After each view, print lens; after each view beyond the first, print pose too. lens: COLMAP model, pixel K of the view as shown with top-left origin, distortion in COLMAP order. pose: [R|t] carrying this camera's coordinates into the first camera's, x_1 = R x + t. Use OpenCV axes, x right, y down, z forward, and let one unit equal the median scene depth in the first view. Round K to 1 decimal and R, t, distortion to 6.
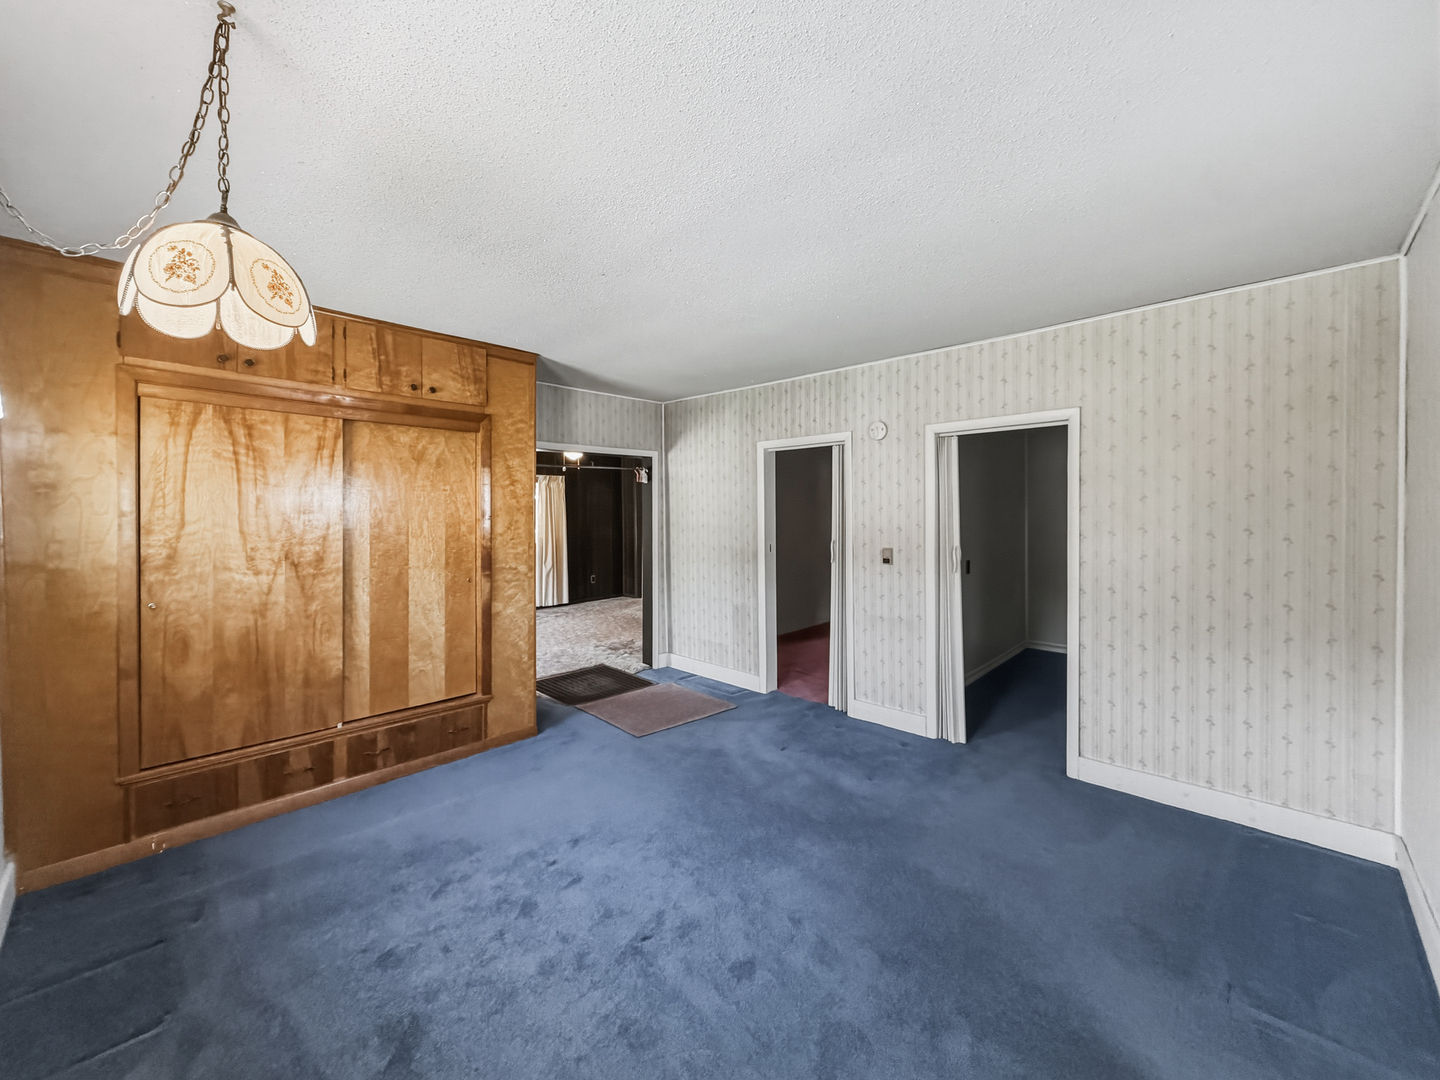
lens RADIAL K [[587.1, 0, 717.2], [0, 587.1, 524.4], [0, 0, 1]] dist [-0.000382, 0.000061]
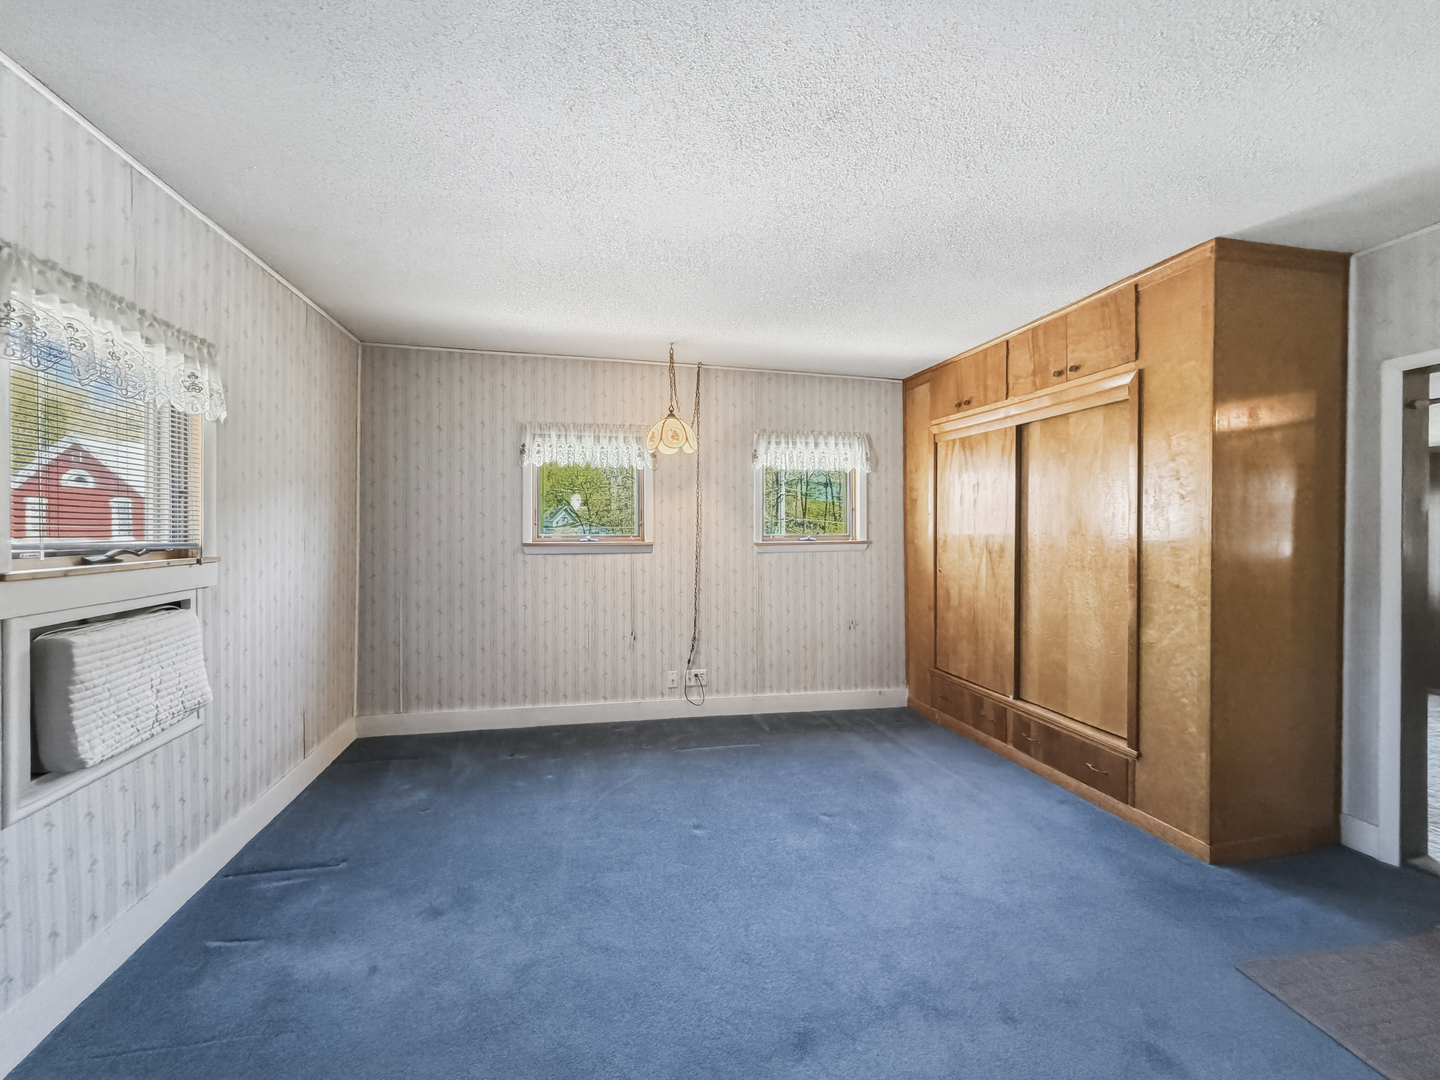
lens RADIAL K [[587.1, 0, 715.3], [0, 587.1, 536.8], [0, 0, 1]] dist [-0.000382, 0.000061]
pose [[-0.541270, 0.022145, -0.840557, 0.632400], [0.000260, 0.999657, 0.026169, 0.003225], [0.840849, 0.013946, -0.541091, 1.173500]]
